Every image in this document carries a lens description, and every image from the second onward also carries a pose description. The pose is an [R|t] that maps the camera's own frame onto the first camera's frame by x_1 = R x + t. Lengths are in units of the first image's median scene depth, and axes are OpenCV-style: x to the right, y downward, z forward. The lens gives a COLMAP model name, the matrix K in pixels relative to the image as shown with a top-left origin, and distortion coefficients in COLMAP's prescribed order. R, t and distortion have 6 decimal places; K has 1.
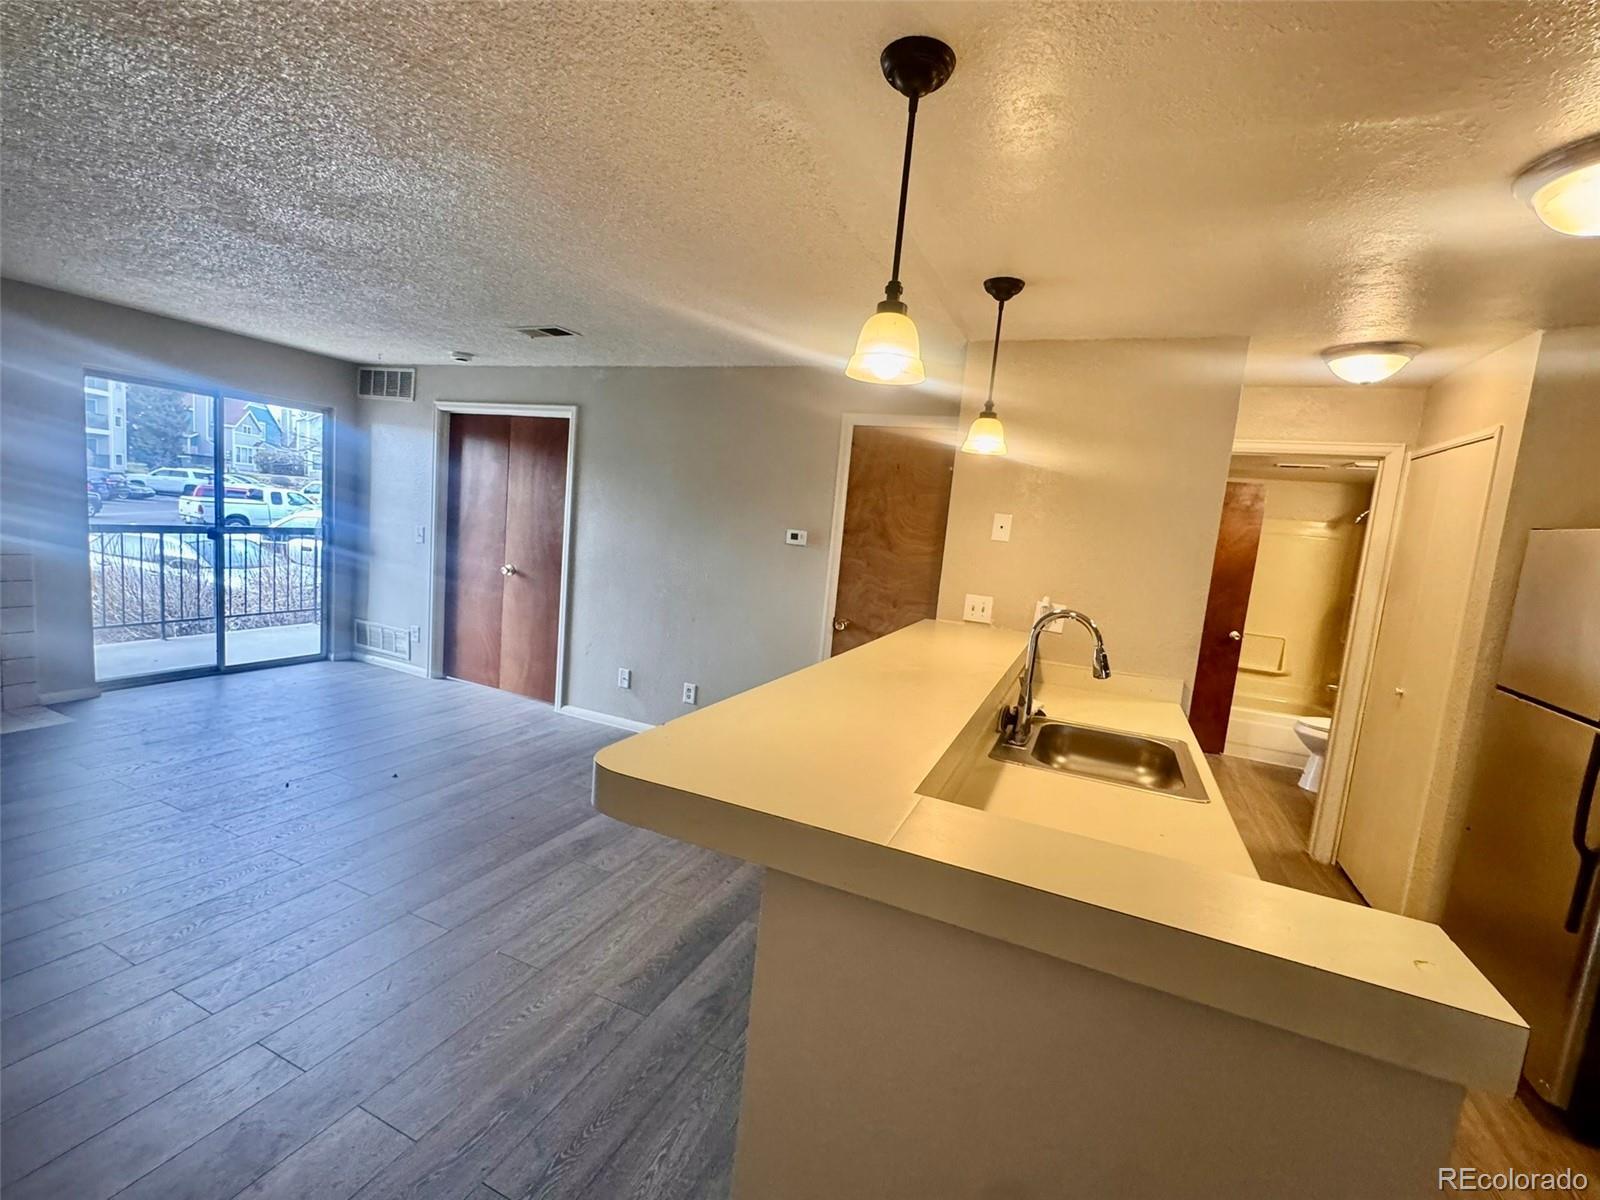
lens RADIAL K [[698.8, 0, 797.7], [0, 698.8, 598.2], [0, 0, 1]] dist [-0.004822, 0.001346]
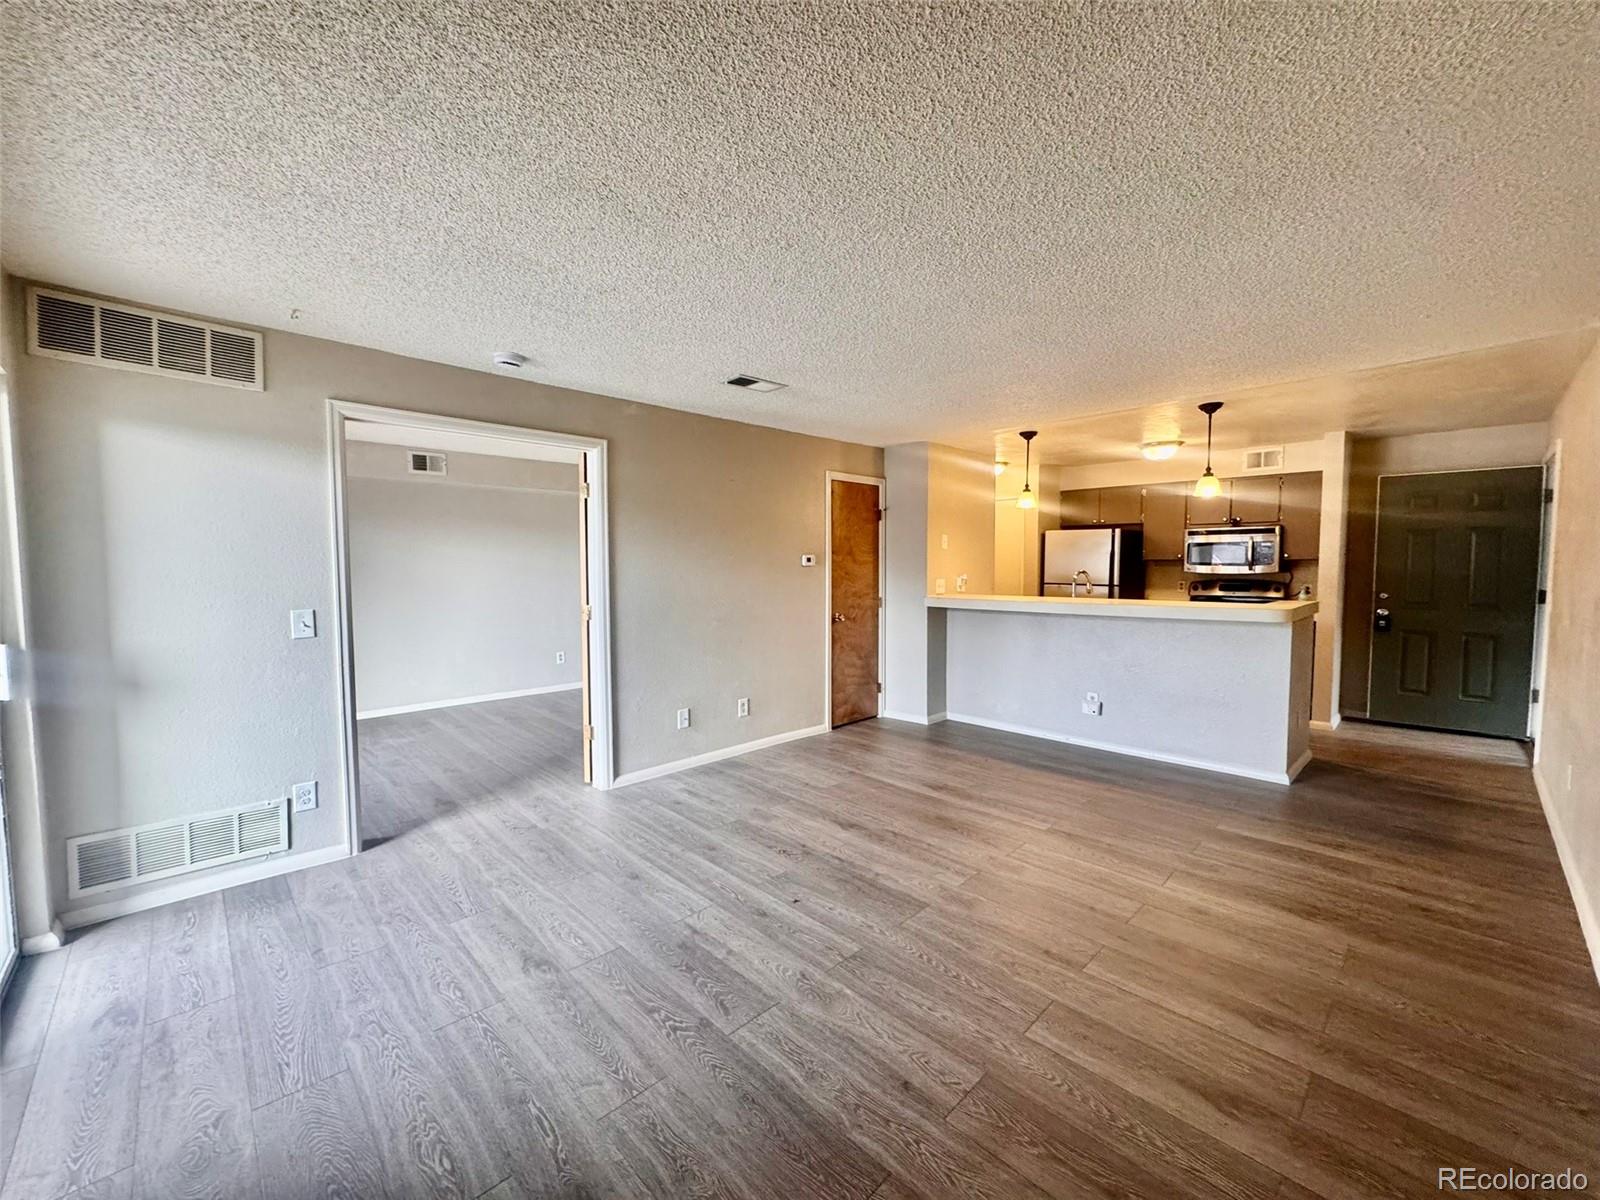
lens RADIAL K [[638.5, 0, 798.3], [0, 638.5, 596.0], [0, 0, 1]] dist [-0.004056, 0.000086]
pose [[0.373181, -0.139730, 0.917176, -1.148567], [0.145834, 0.985138, 0.090747, -0.134698], [-0.916225, 0.099890, 0.388012, 0.548854]]
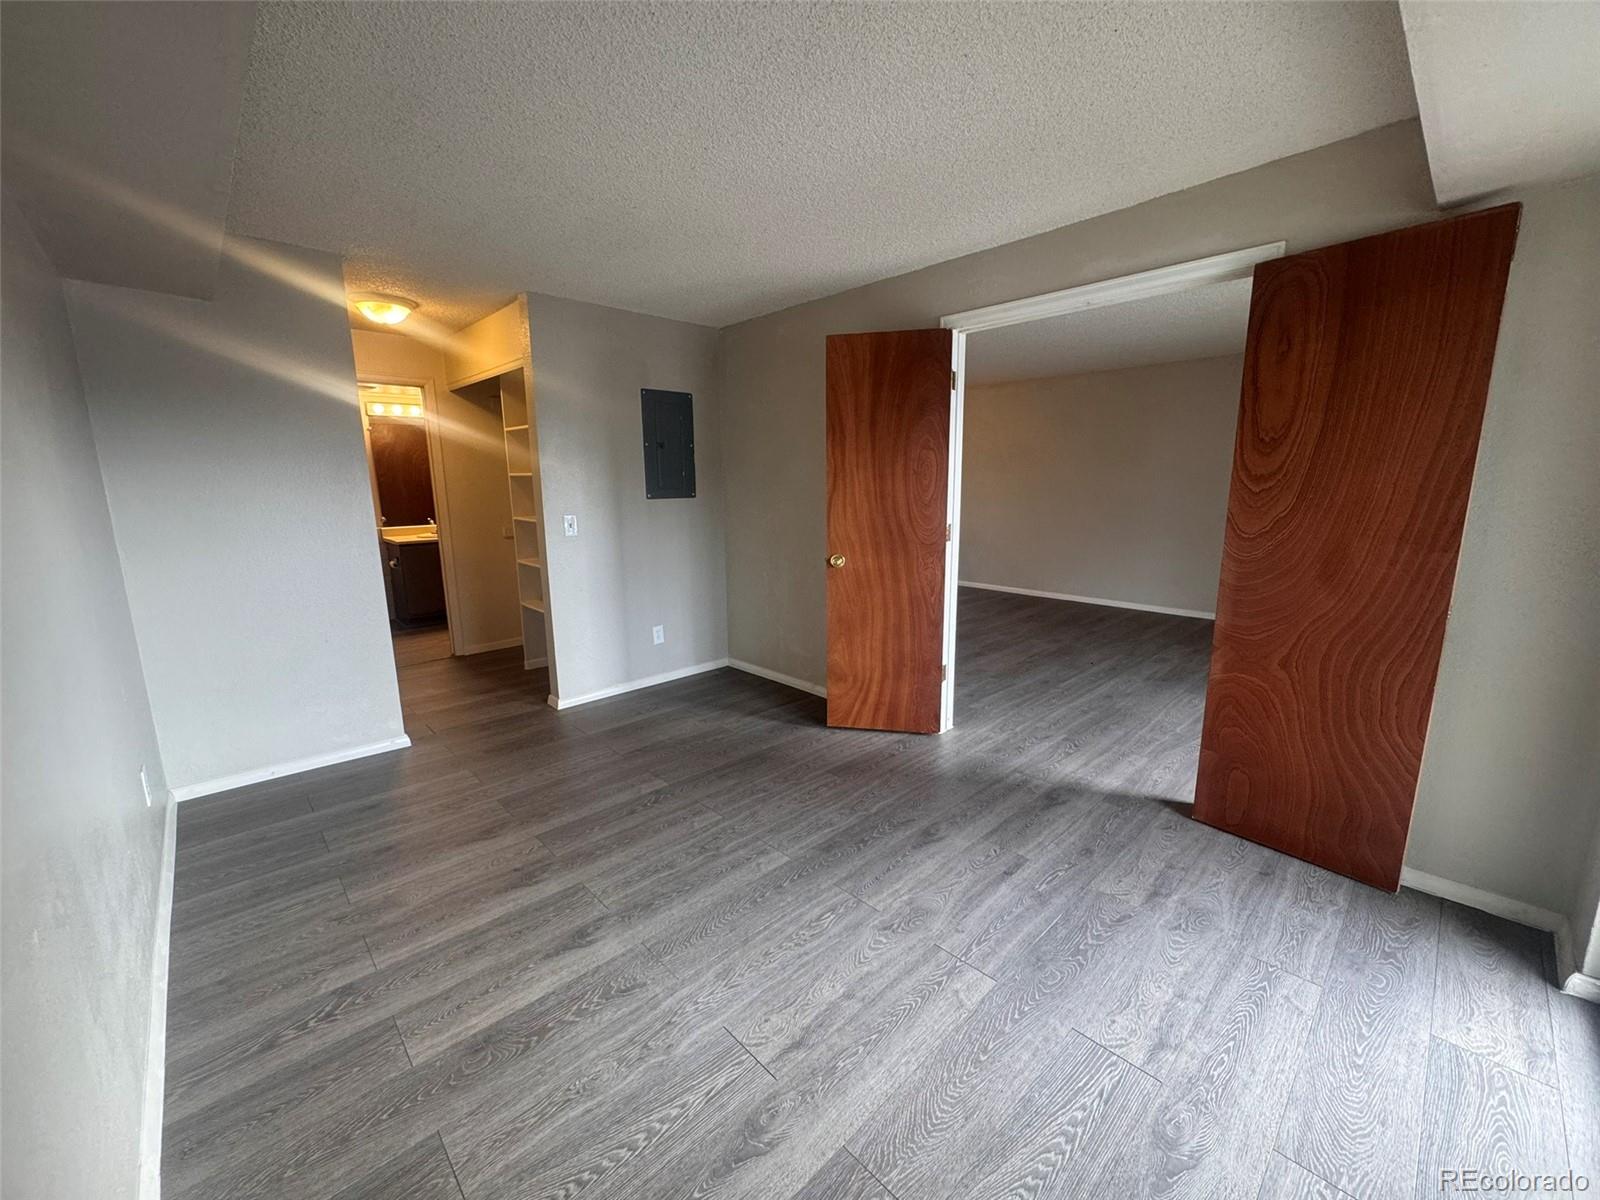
lens RADIAL K [[638.5, 0, 788.1], [0, 638.5, 637.4], [0, 0, 1]] dist [-0.004056, 0.000086]
pose [[-0.917718, -0.177616, 0.355312, -0.505410], [-0.027968, 0.921139, 0.388229, -0.250965], [-0.396247, 0.346347, -0.850313, 2.006718]]
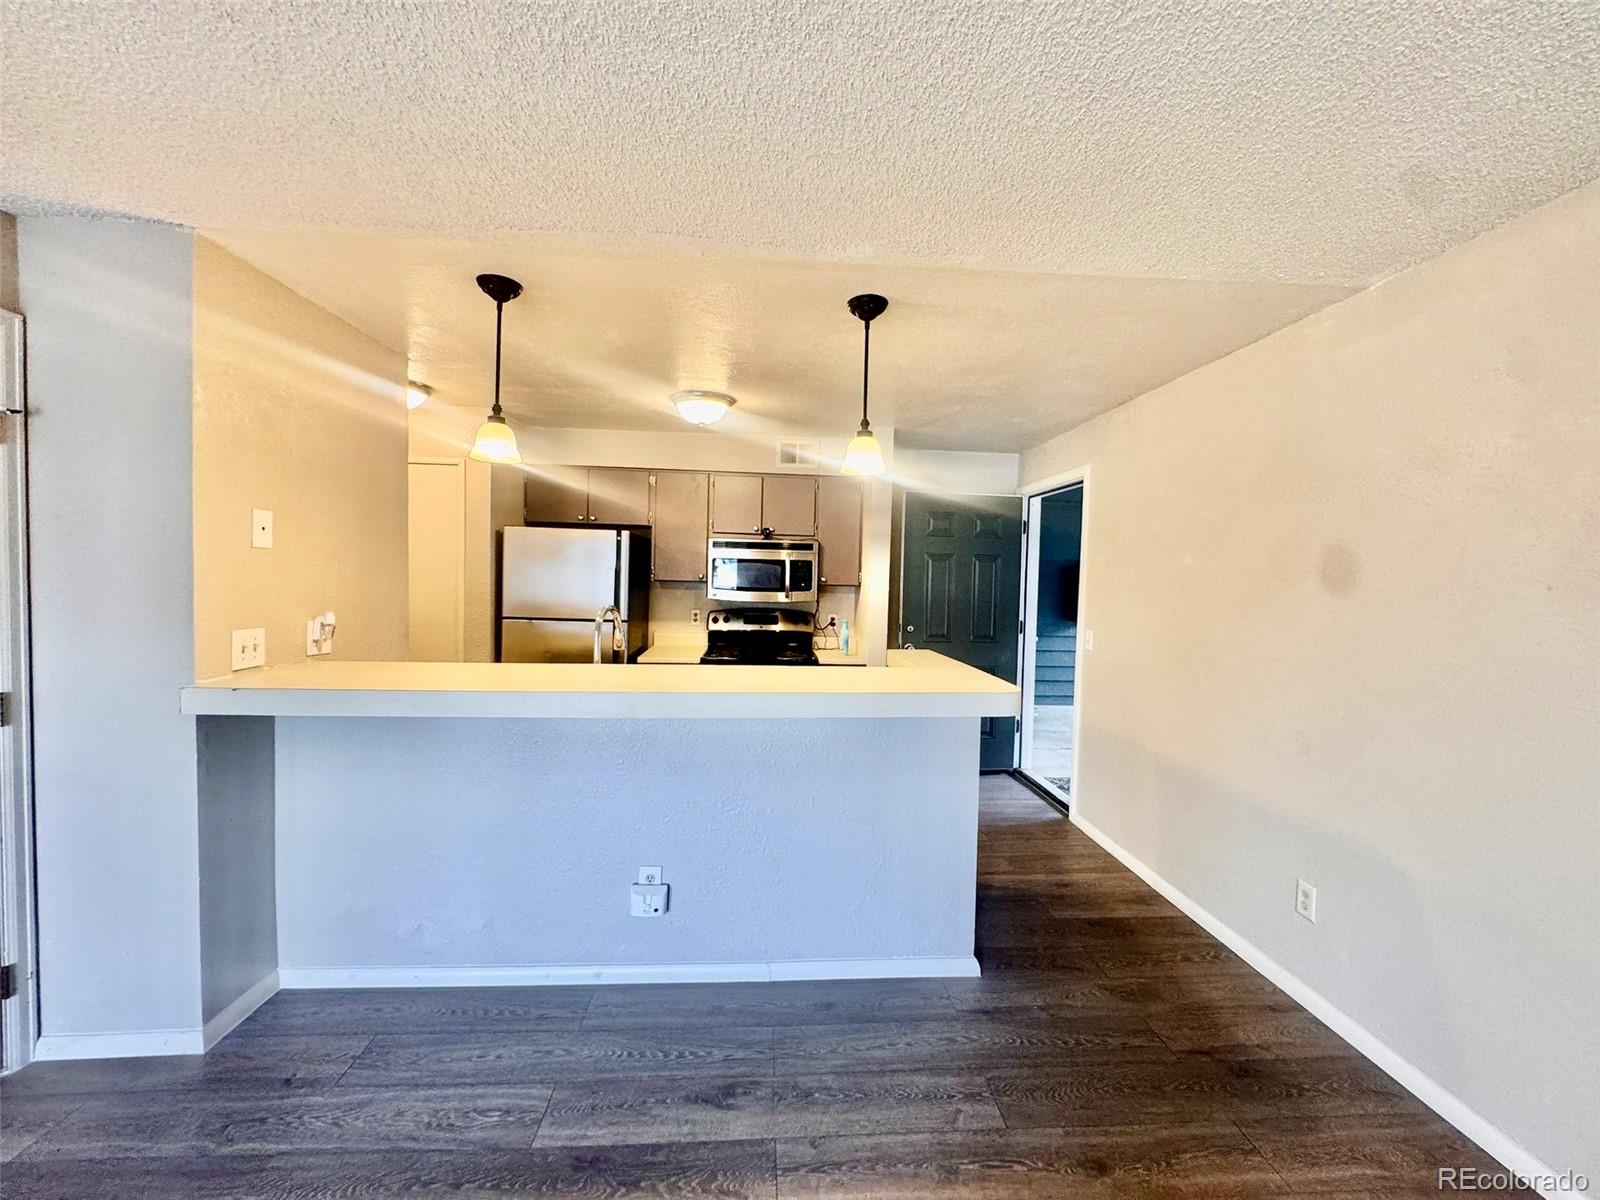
lens RADIAL K [[638.5, 0, 797.9], [0, 638.5, 603.3], [0, 0, 1]] dist [-0.004056, 0.000086]
pose [[-0.455063, -0.135218, 0.880133, -0.418316], [0.039692, 0.984341, 0.171751, -0.090526], [-0.889574, 0.113092, -0.442569, 0.630831]]
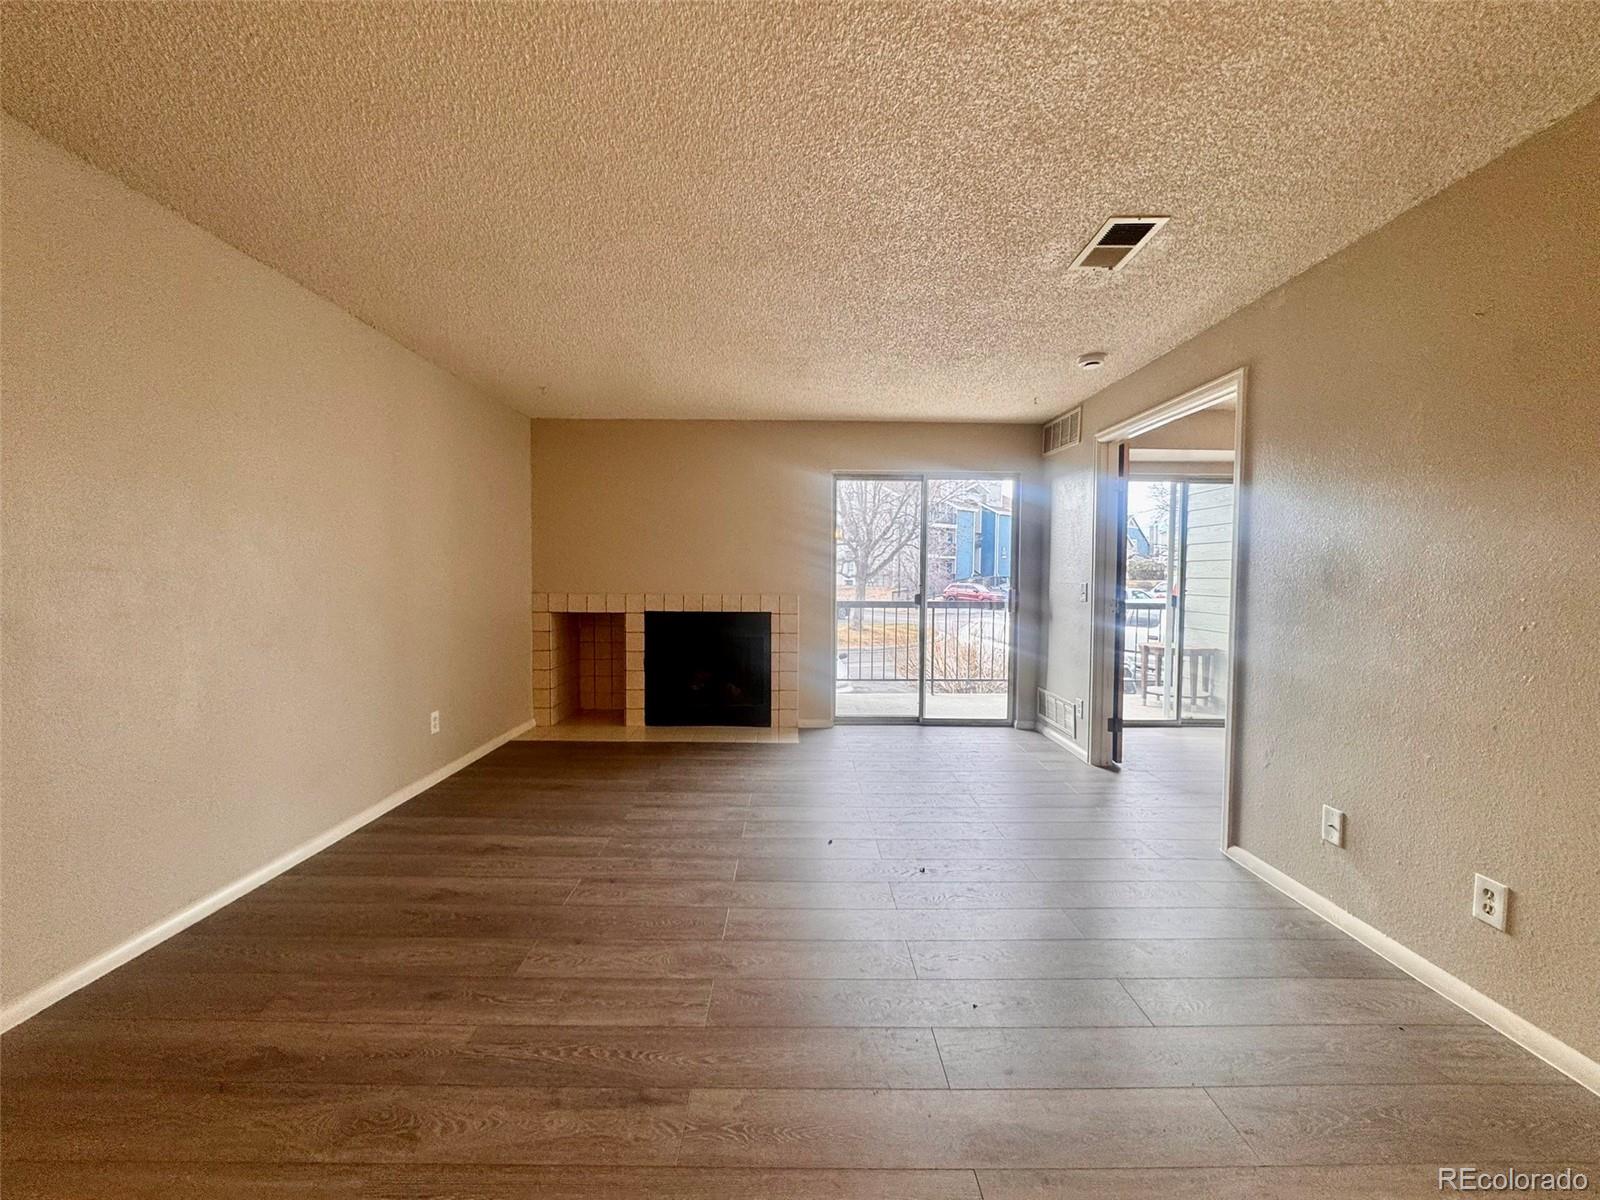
lens RADIAL K [[638.5, 0, 800.0], [0, 638.5, 600.9], [0, 0, 1]] dist [-0.004056, 0.000086]
pose [[0.411914, -0.051272, -0.909779, 0.037814], [-0.076566, 0.992937, -0.090624, 0.023162], [0.908000, 0.106988, 0.405080, 0.482280]]
